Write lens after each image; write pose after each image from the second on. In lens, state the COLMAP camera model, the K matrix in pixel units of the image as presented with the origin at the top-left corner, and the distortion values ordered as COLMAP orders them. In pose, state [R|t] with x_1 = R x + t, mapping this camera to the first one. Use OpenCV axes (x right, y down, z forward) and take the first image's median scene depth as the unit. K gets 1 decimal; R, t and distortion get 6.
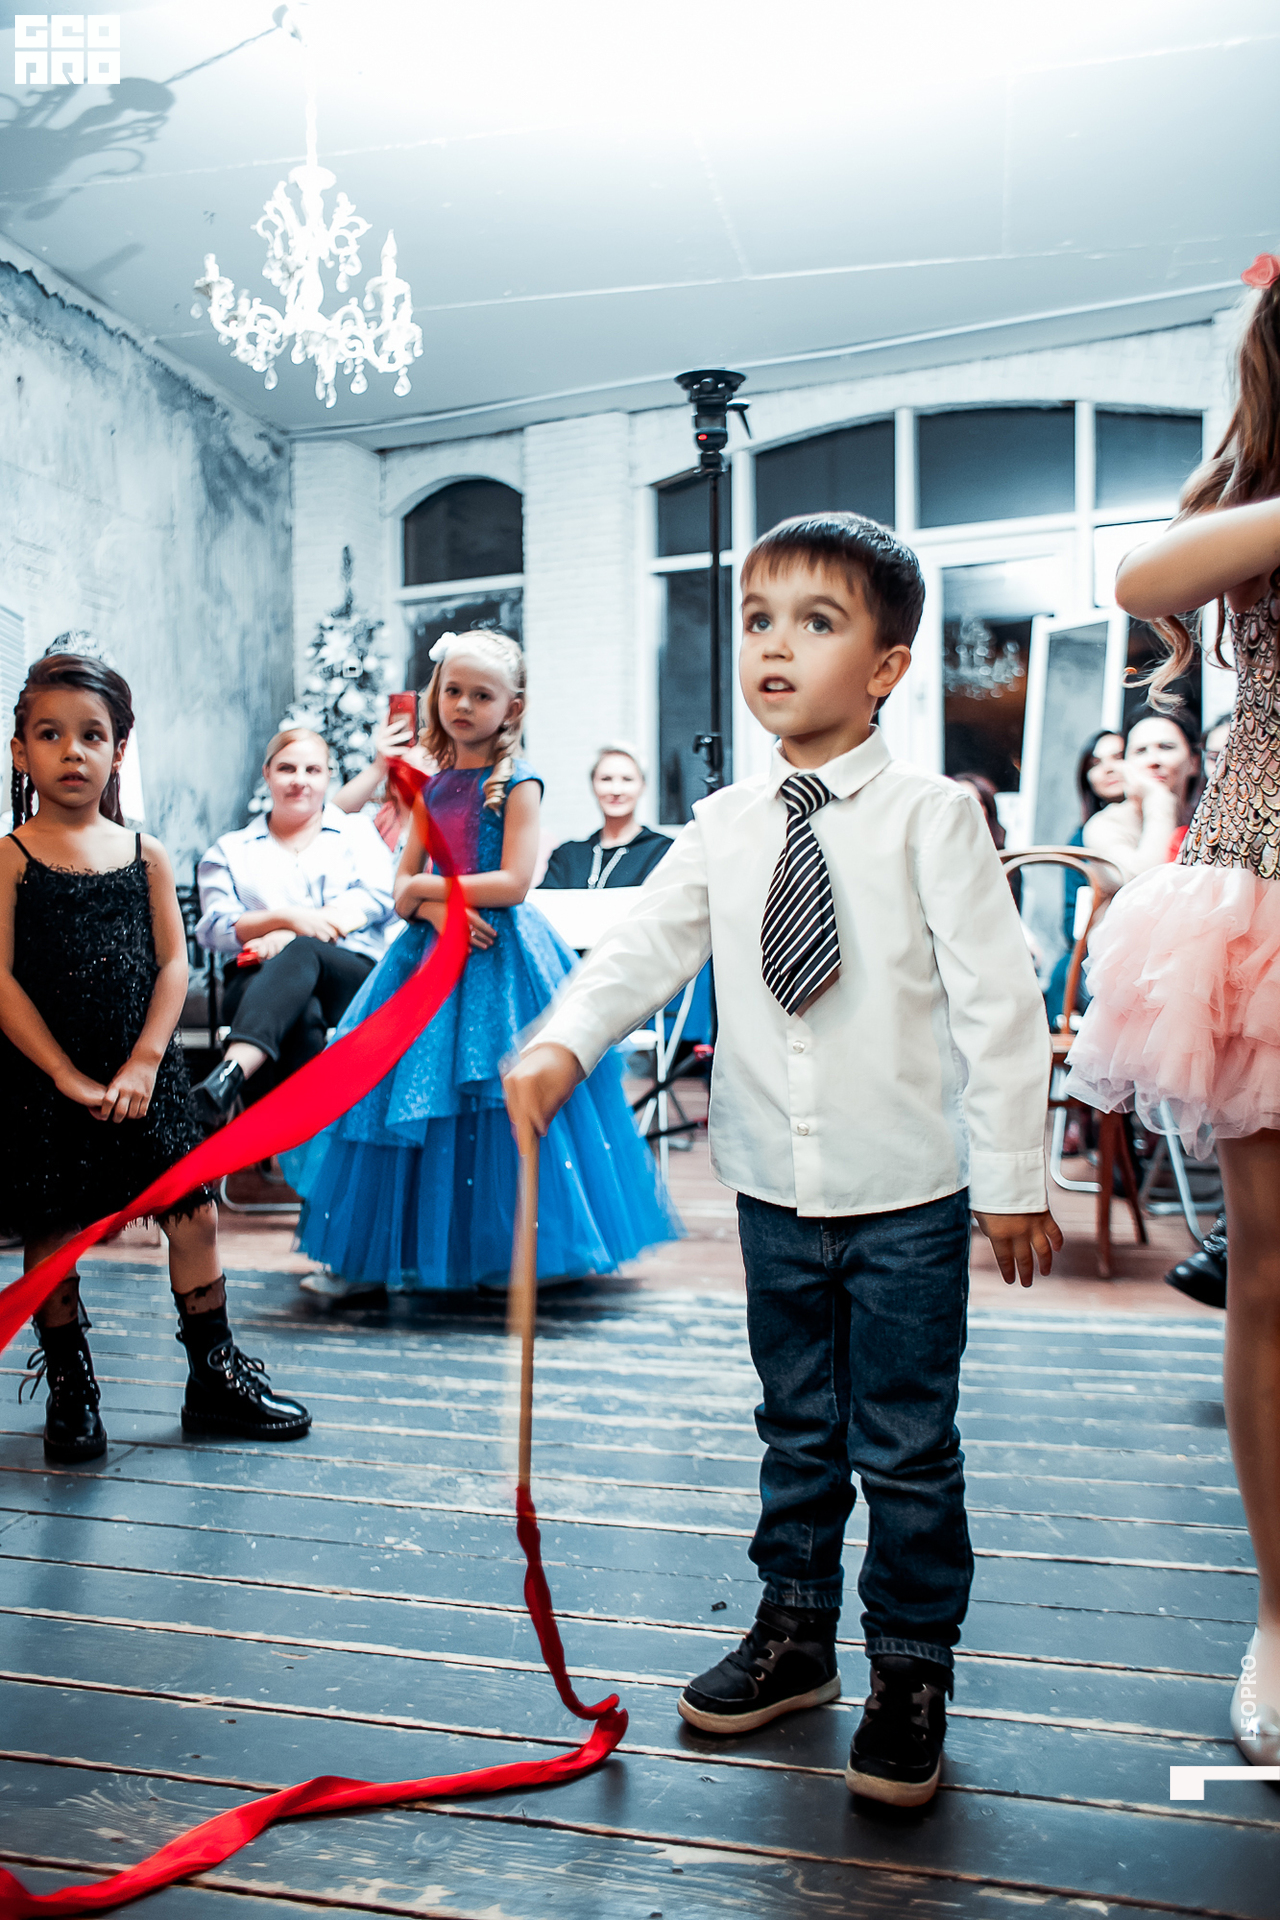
lens RADIAL K [[1531.1, 0, 673.9], [0, 1531.1, 960.5], [0, 0, 1]] dist [-0.098069, 0.118732]
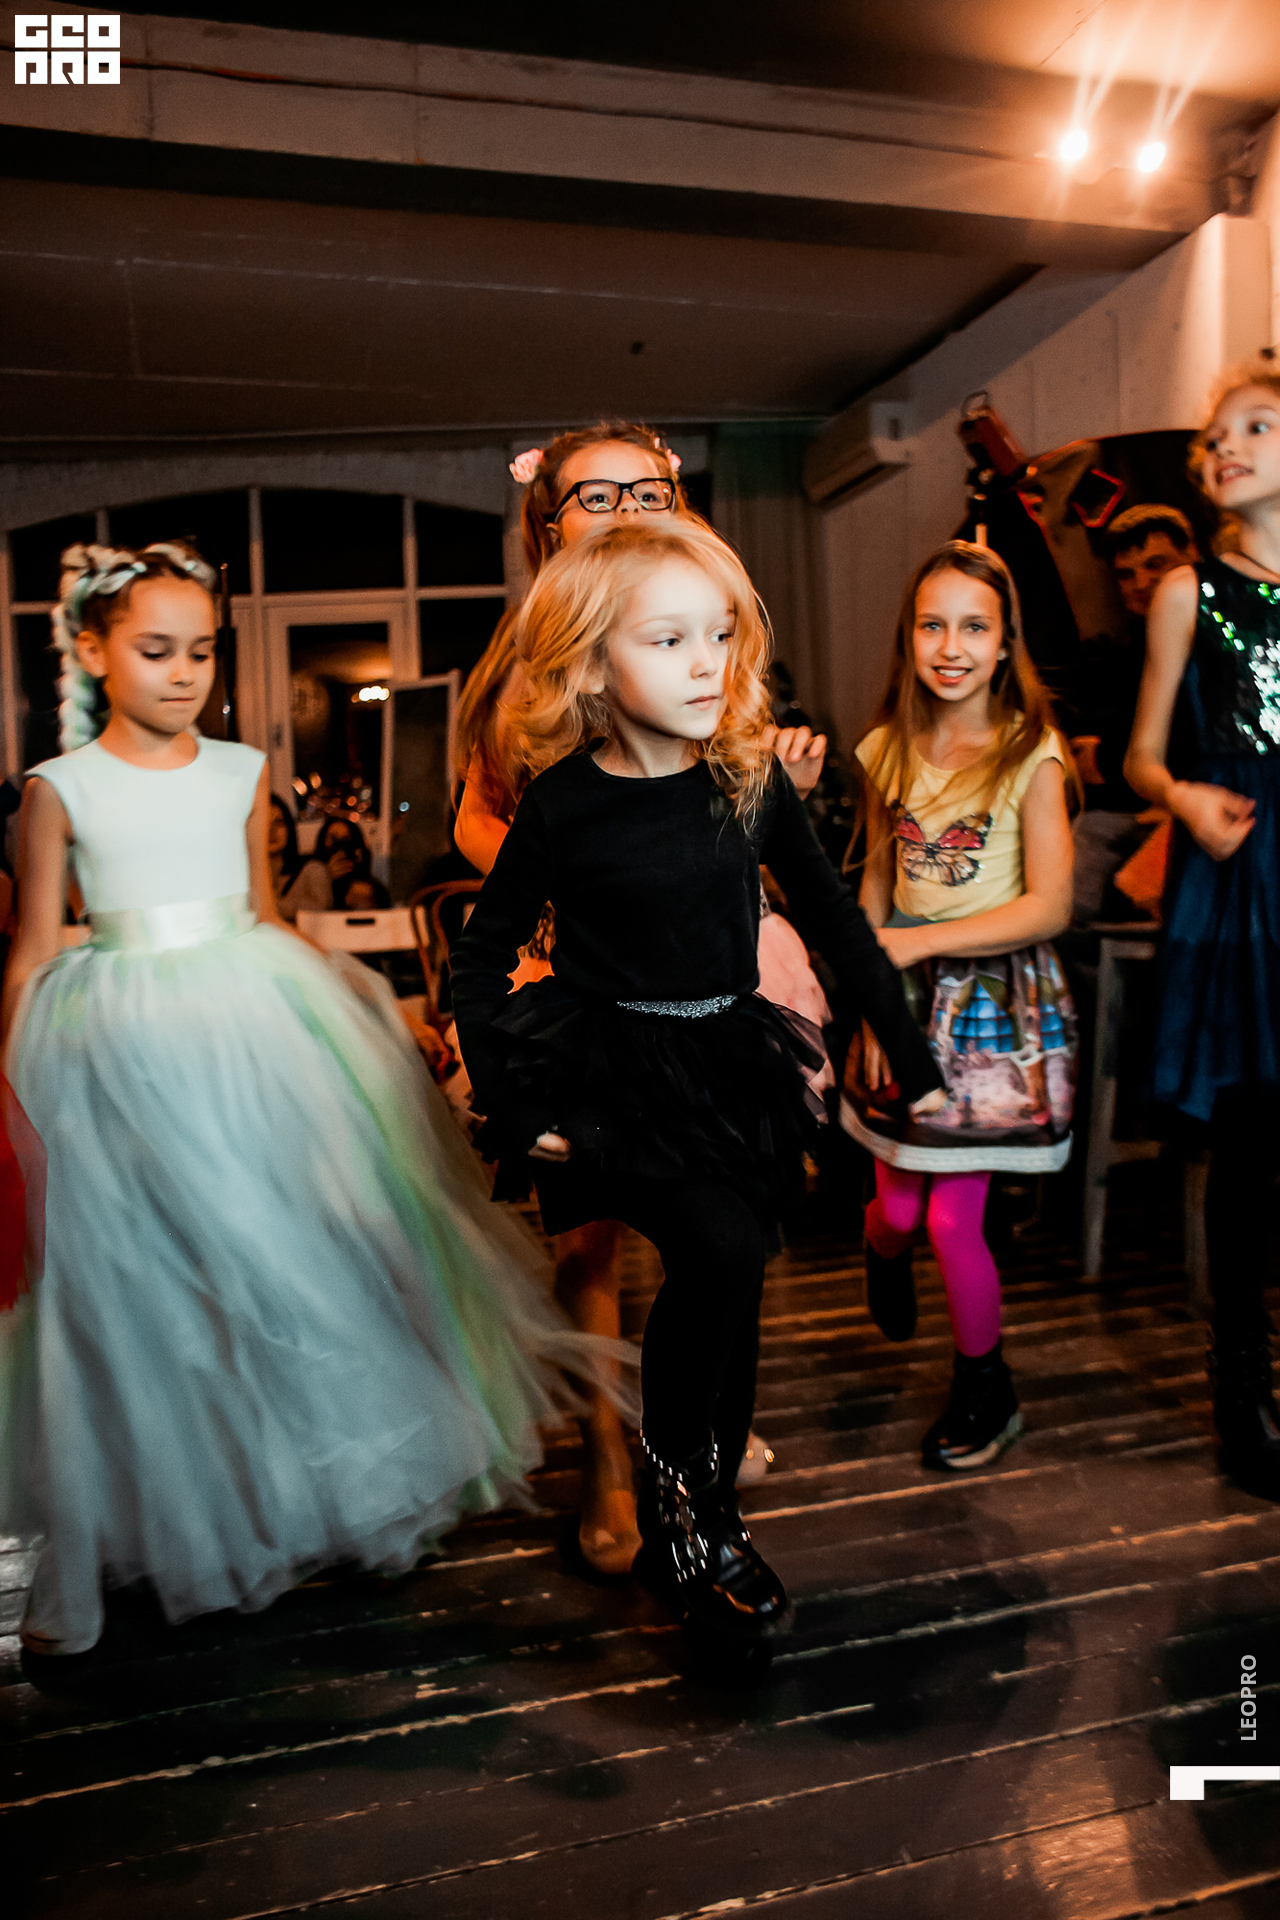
lens RADIAL K [[1531.1, 0, 651.4], [0, 1531.1, 962.5], [0, 0, 1]] dist [-0.098069, 0.118732]
pose [[0.881564, -0.052432, 0.469143, -0.142725], [0.048276, 0.998616, 0.020892, -0.011175], [-0.469589, 0.004231, 0.882875, -0.164018]]
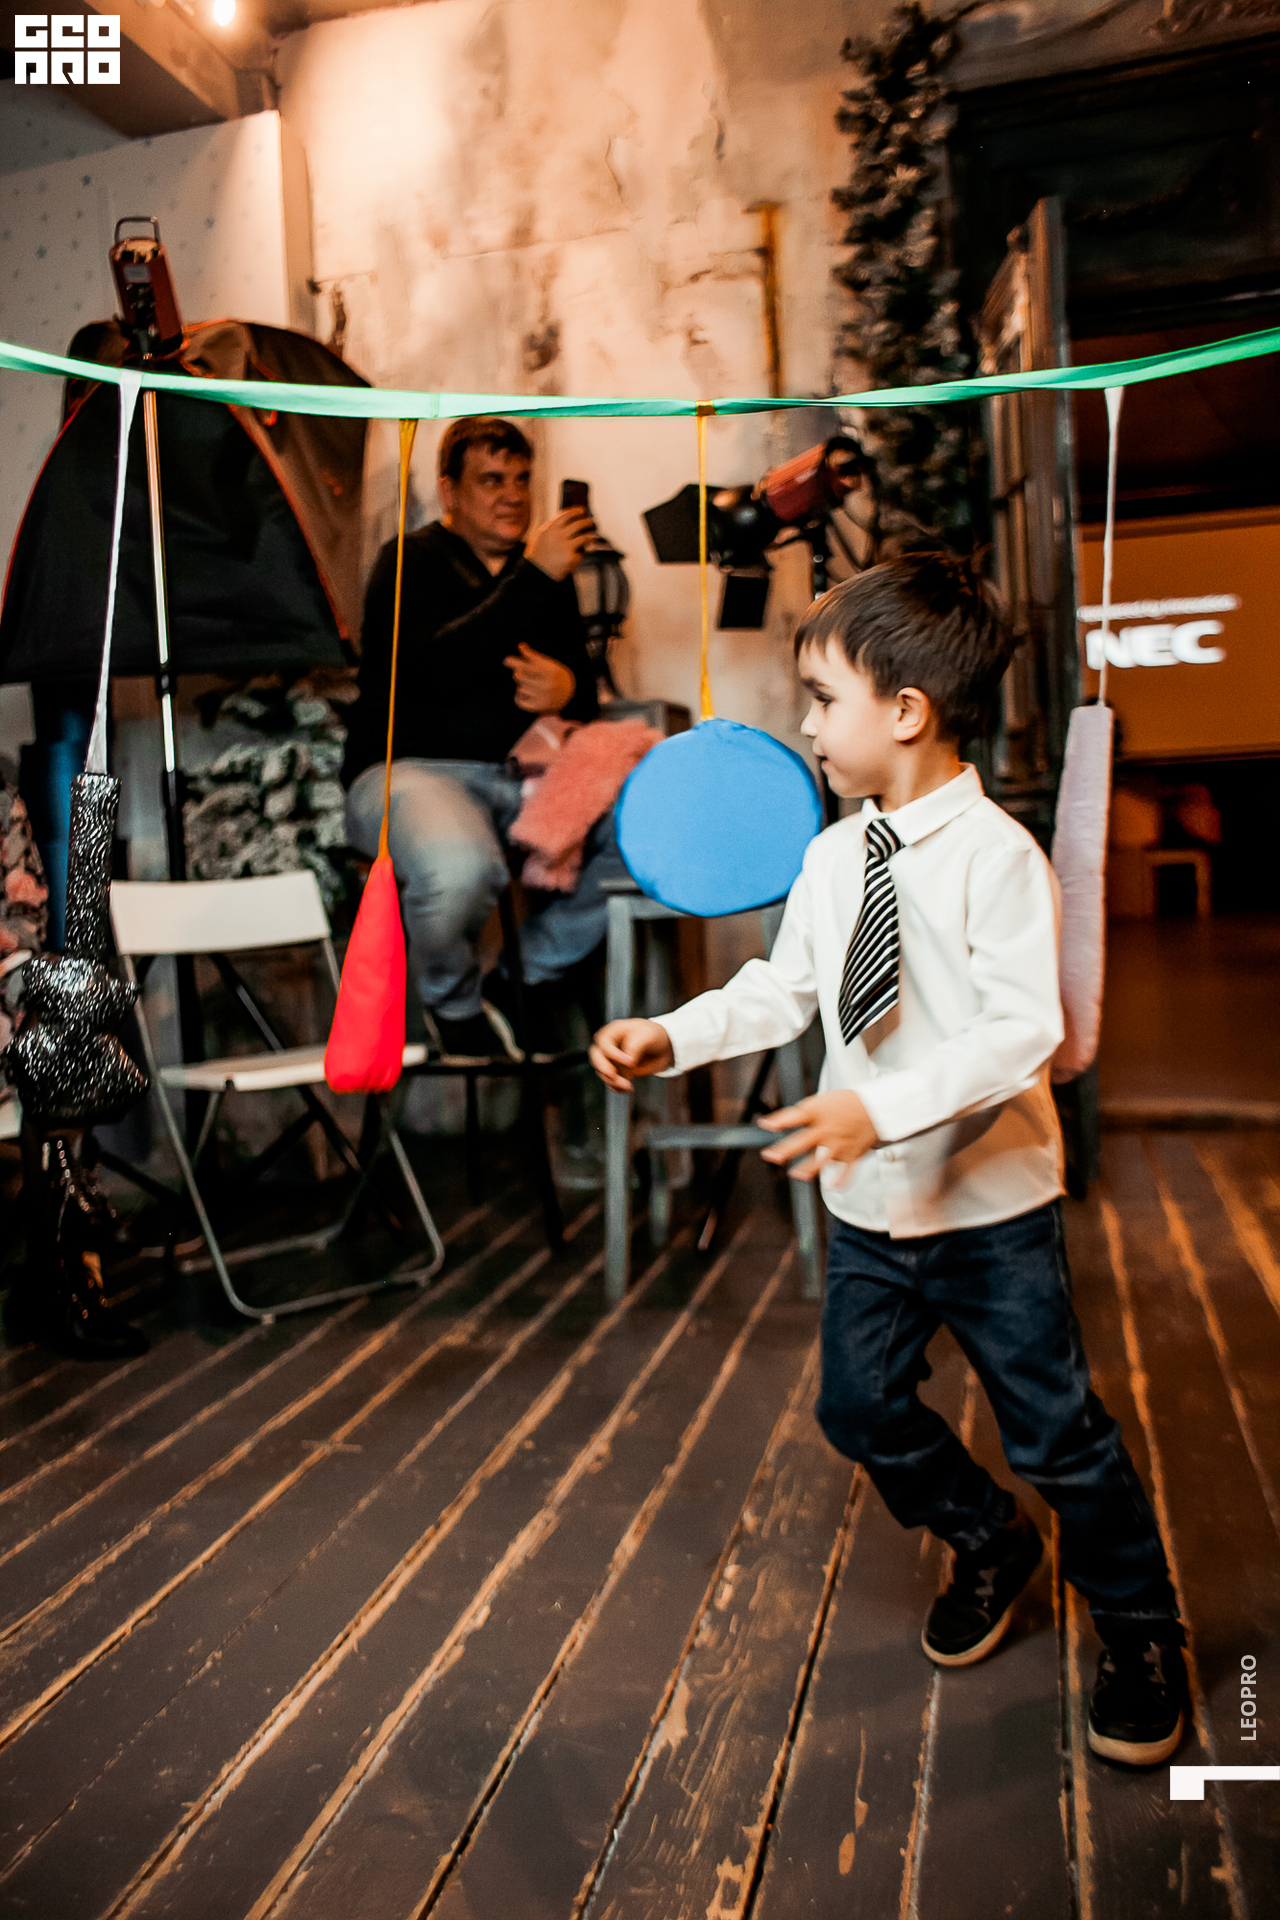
lens RADIAL K [[1531.1, 0, 635.7], [0, 1531.1, 962.4], [0, 0, 1]] dist [-0.098069, 0.118732]
pose [[0.052287, -0.080474, 0.995384, -0.202093], [0.090223, 0.993052, 0.075546, -0.014892], [-0.994548, 0.085857, 0.059184, 0.168494]]
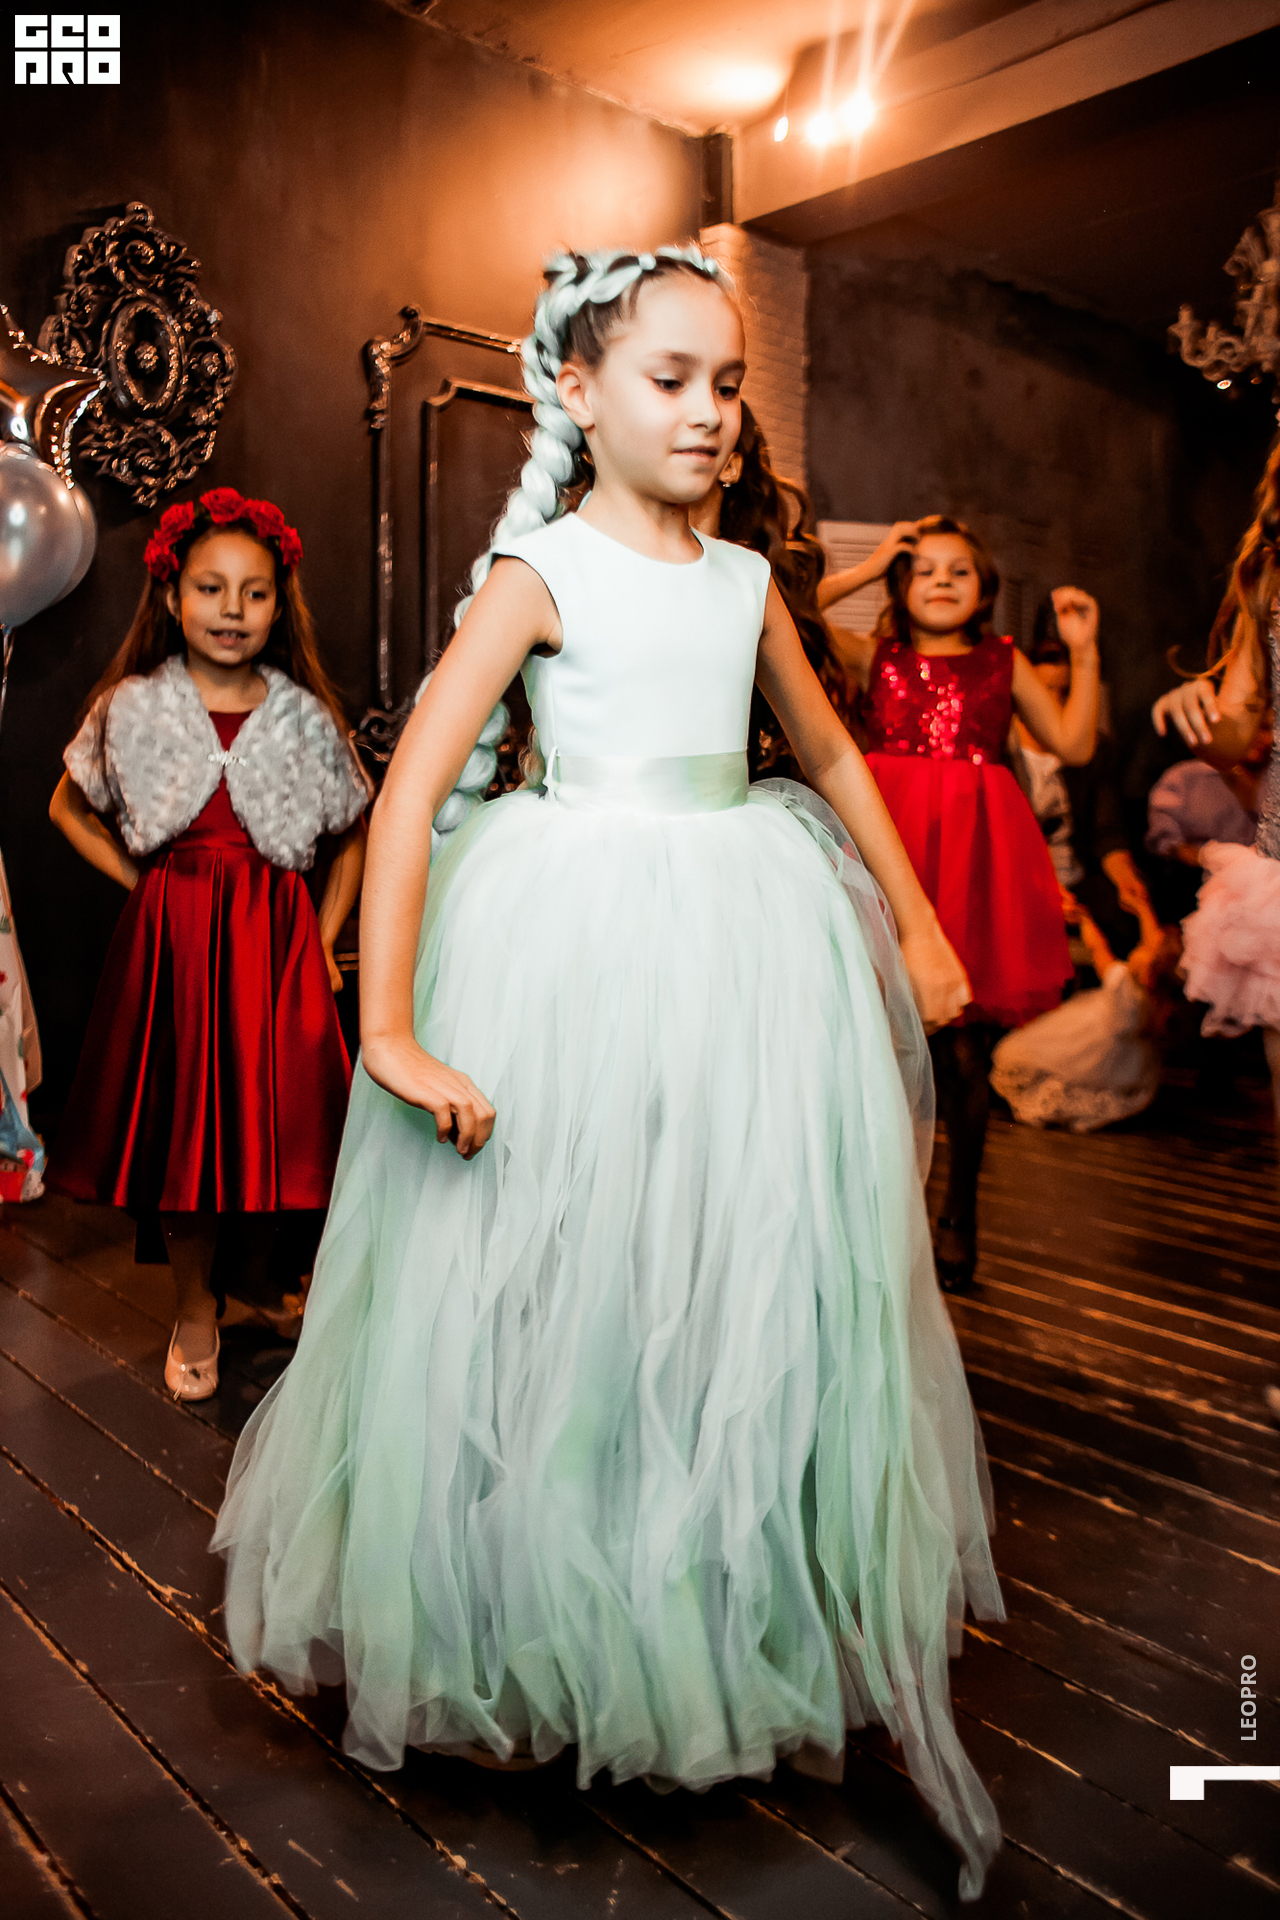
lens RADIAL K [[1531.1, 0, 637.5], [0, 1531.1, 961.7], [0, 0, 1]] dist [-0.098069, 0.118732]
pose [[0.798454, 0.081526, -0.596511, 0.065359], [-0.035187, 0.995415, 0.088944, -0.014387], [0.601027, -0.050028, 0.797661, -0.164993]]
